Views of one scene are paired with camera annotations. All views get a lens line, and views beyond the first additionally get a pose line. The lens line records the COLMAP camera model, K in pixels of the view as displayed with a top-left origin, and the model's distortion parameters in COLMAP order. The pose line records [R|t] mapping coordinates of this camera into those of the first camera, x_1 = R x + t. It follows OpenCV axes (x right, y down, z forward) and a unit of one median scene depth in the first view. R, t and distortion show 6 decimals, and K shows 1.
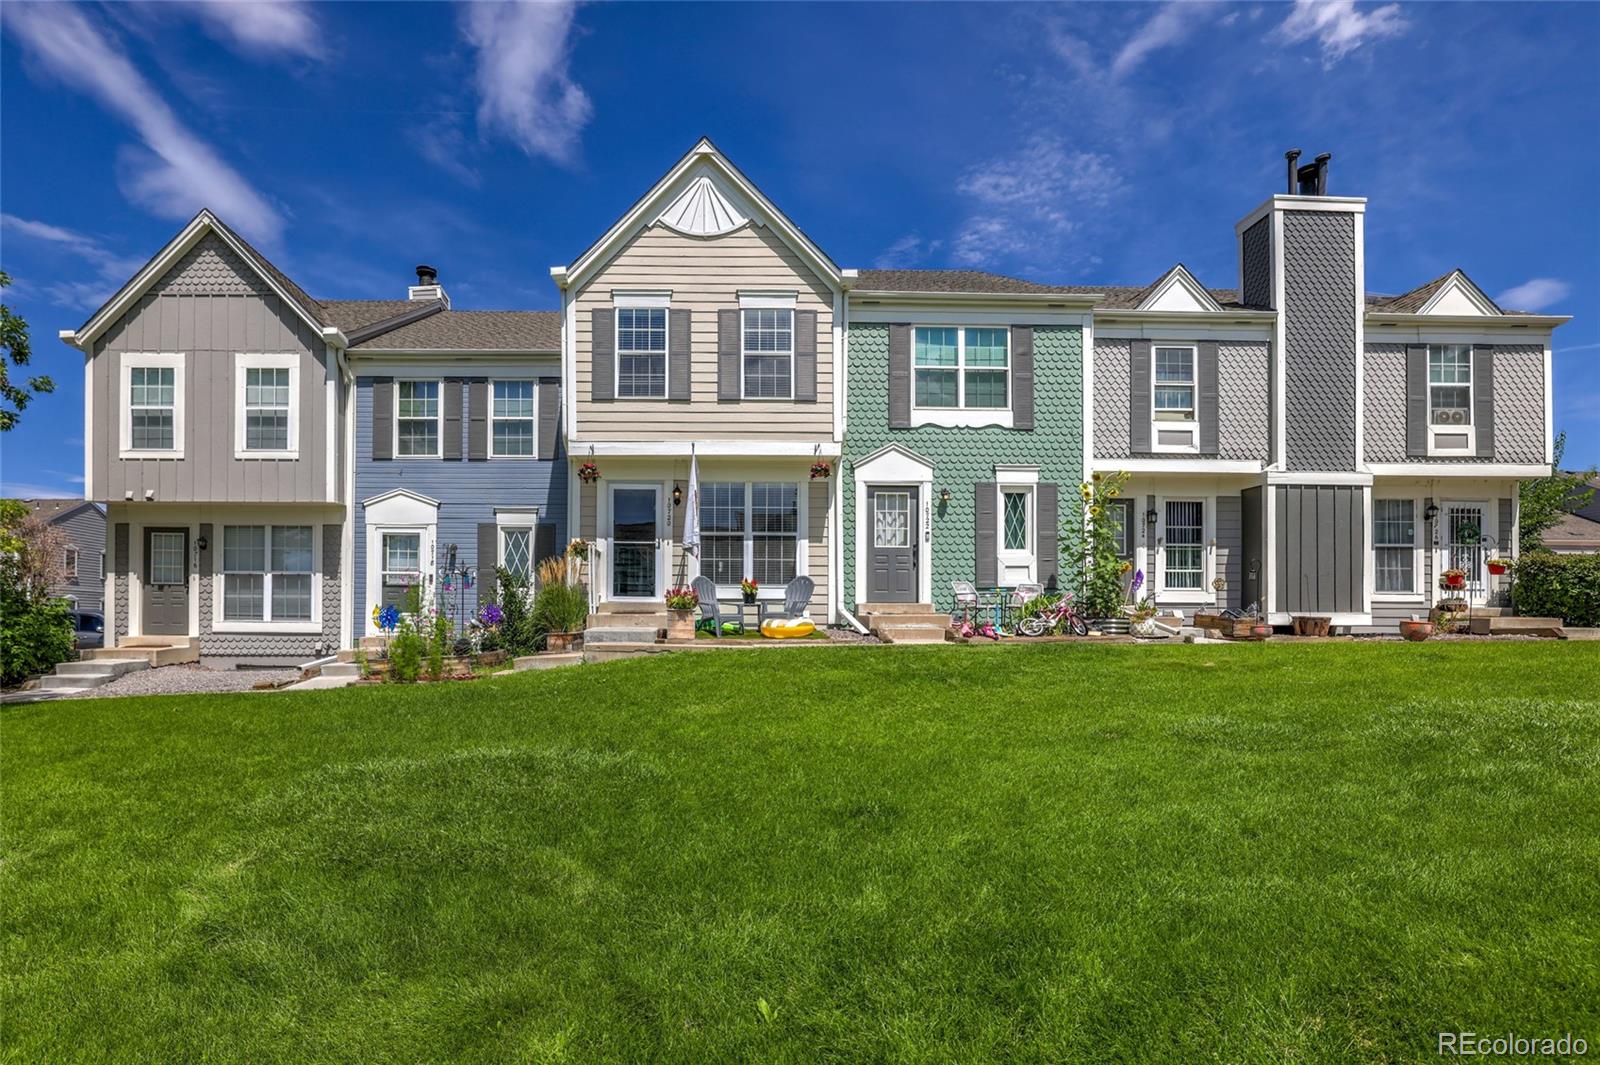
lens RADIAL K [[806.2, 0, 804.5], [0, 806.2, 611.9], [0, 0, 1]] dist [-0.014395, 0.001757]
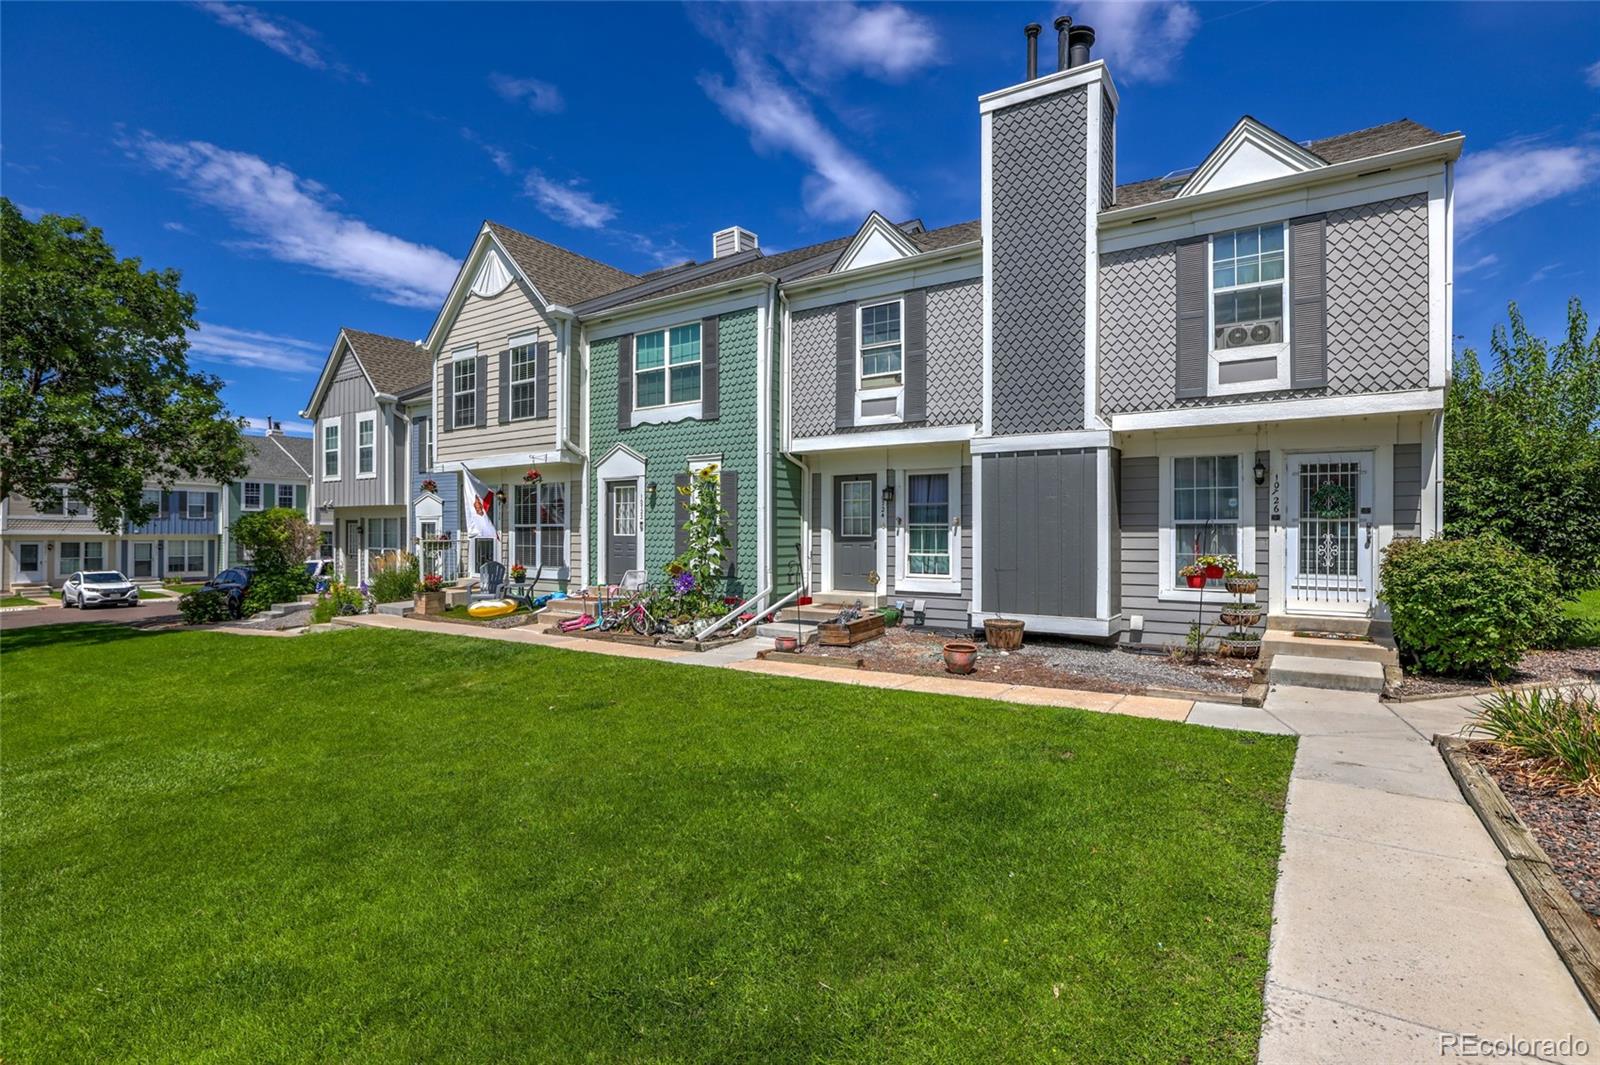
lens RADIAL K [[795.5, 0, 796.2], [0, 795.5, 531.2], [0, 0, 1]] dist [-0.029998, 0.000443]
pose [[0.805489, -0.003541, -0.592600, 0.916818], [0.006209, 0.999978, 0.002465, -0.084211], [0.592578, -0.005665, 0.805493, 0.245135]]
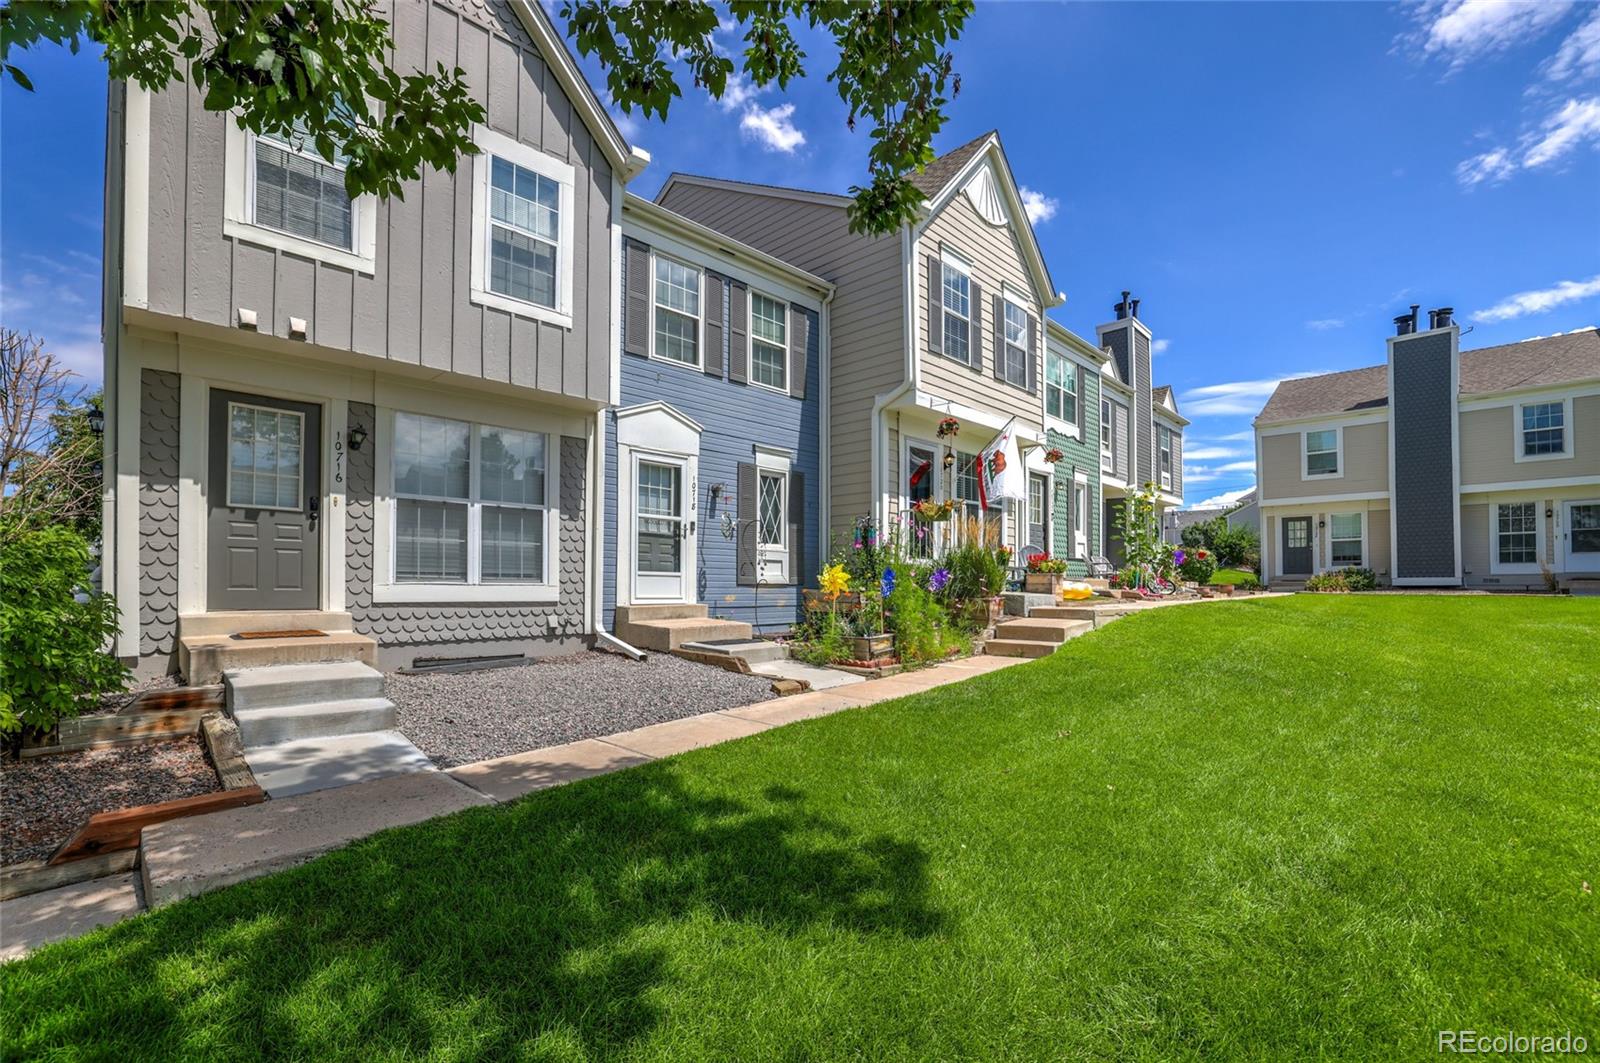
lens RADIAL K [[691.5, 0, 783.2], [0, 691.5, 582.4], [0, 0, 1]] dist [-0.025649, 0.000287]
pose [[0.736287, 0.002743, 0.676664, -0.848329], [-0.003046, 0.999995, -0.000739, 0.010670], [-0.676663, -0.001517, 0.736292, 0.466287]]
